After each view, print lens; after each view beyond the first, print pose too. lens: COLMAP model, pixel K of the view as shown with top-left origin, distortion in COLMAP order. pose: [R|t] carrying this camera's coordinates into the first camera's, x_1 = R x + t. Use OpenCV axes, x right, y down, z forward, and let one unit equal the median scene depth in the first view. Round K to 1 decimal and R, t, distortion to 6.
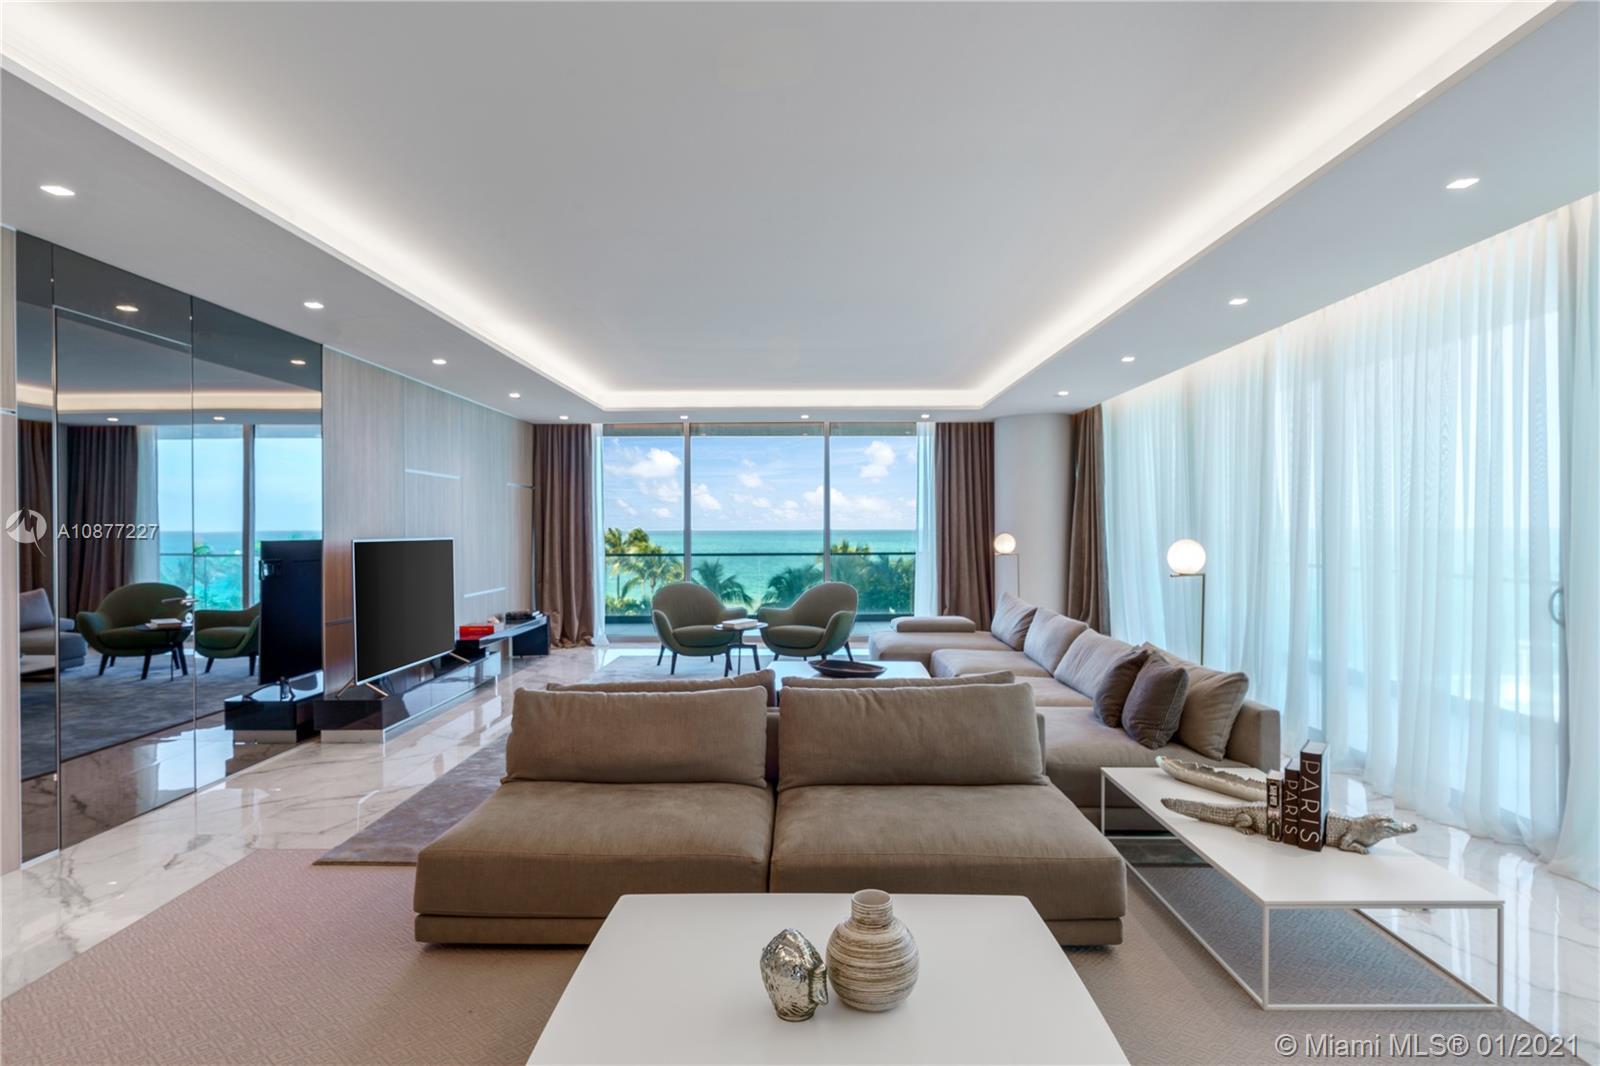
lens RADIAL K [[883.3, 0, 794.9], [0, 883.3, 529.0], [0, 0, 1]] dist [0.002255, 0.001343]
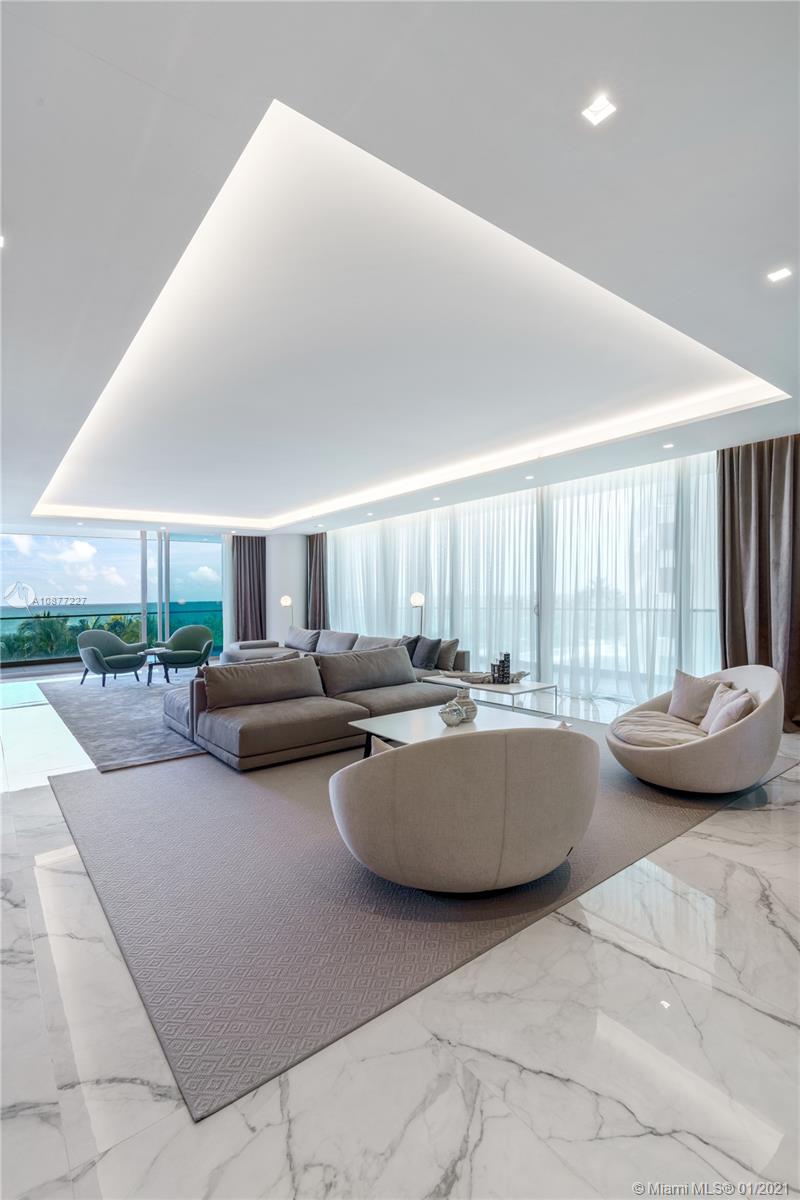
lens RADIAL K [[546.0, 0, 403.0], [0, 546.0, 588.7], [0, 0, 1]] dist [0.000562, 0.001524]
pose [[0.791165, -0.006784, 0.611565, -0.346157], [0.020124, 0.999686, -0.014944, 0.015244], [-0.611271, 0.024131, 0.791053, -0.126391]]
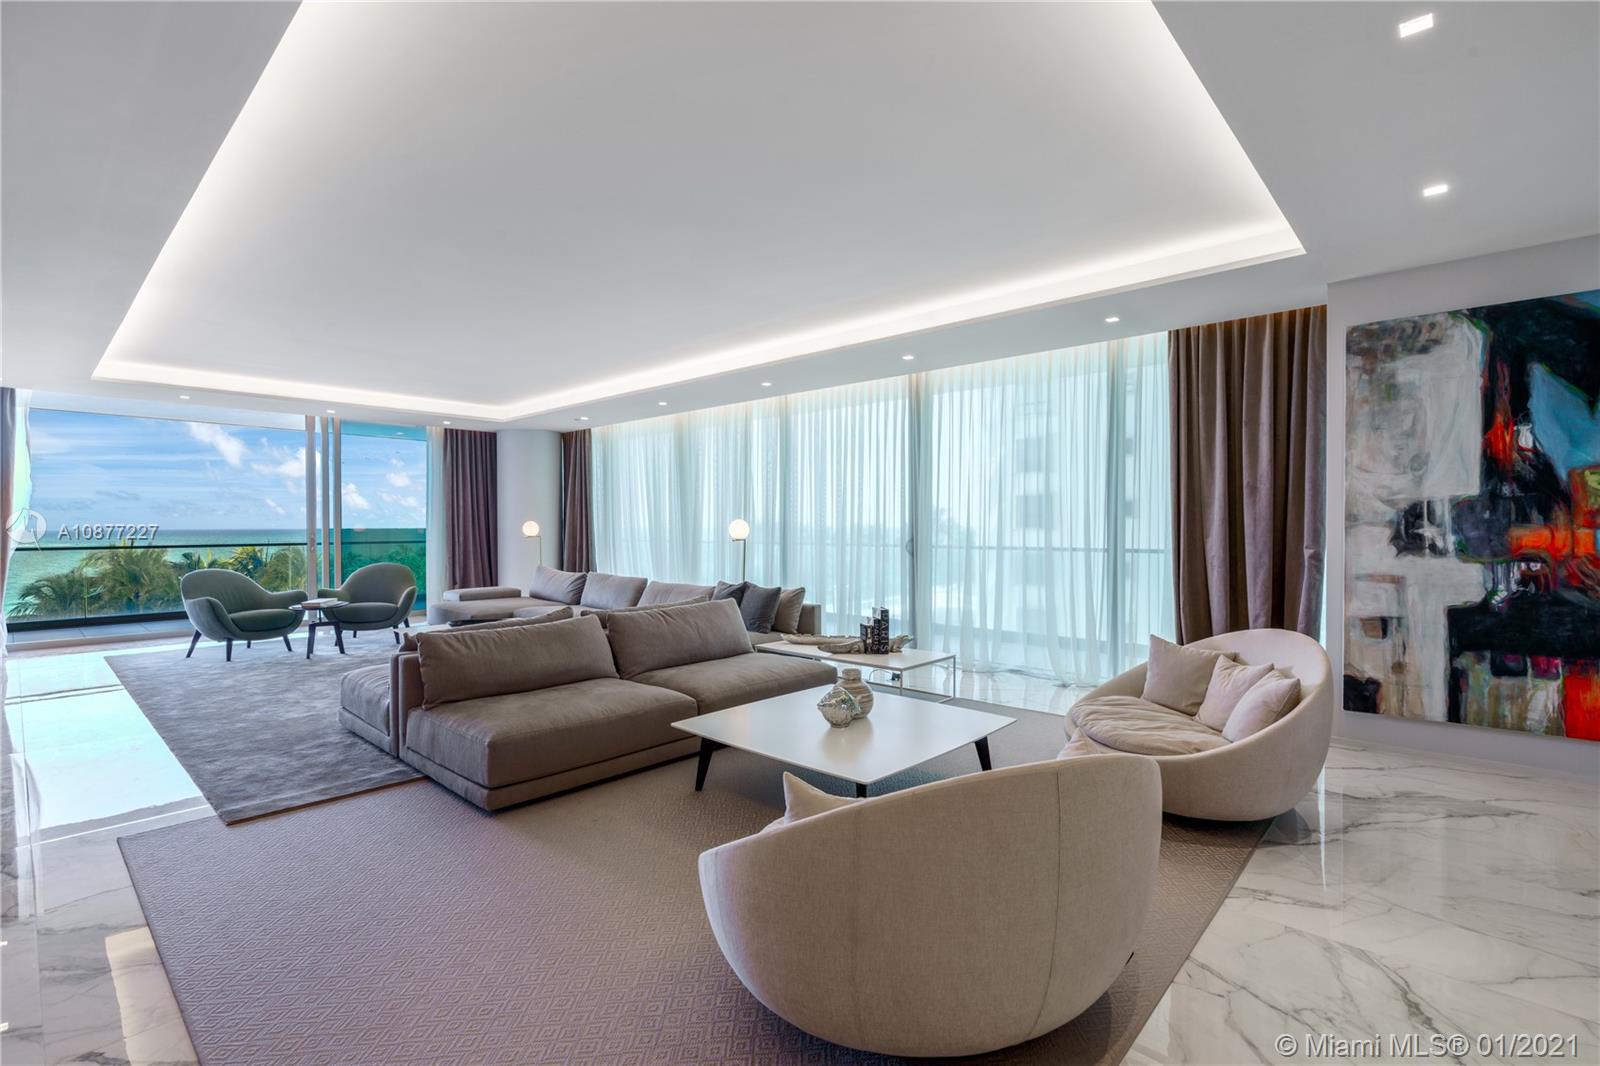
lens RADIAL K [[728.0, 0, 802.0], [0, 728.0, 544.0], [0, 0, 1]] dist [0.000562, 0.001524]
pose [[0.678390, -0.018464, 0.734470, -0.331897], [0.002229, 0.999731, 0.023074, 0.018034], [-0.734699, -0.014016, 0.678249, -0.026048]]
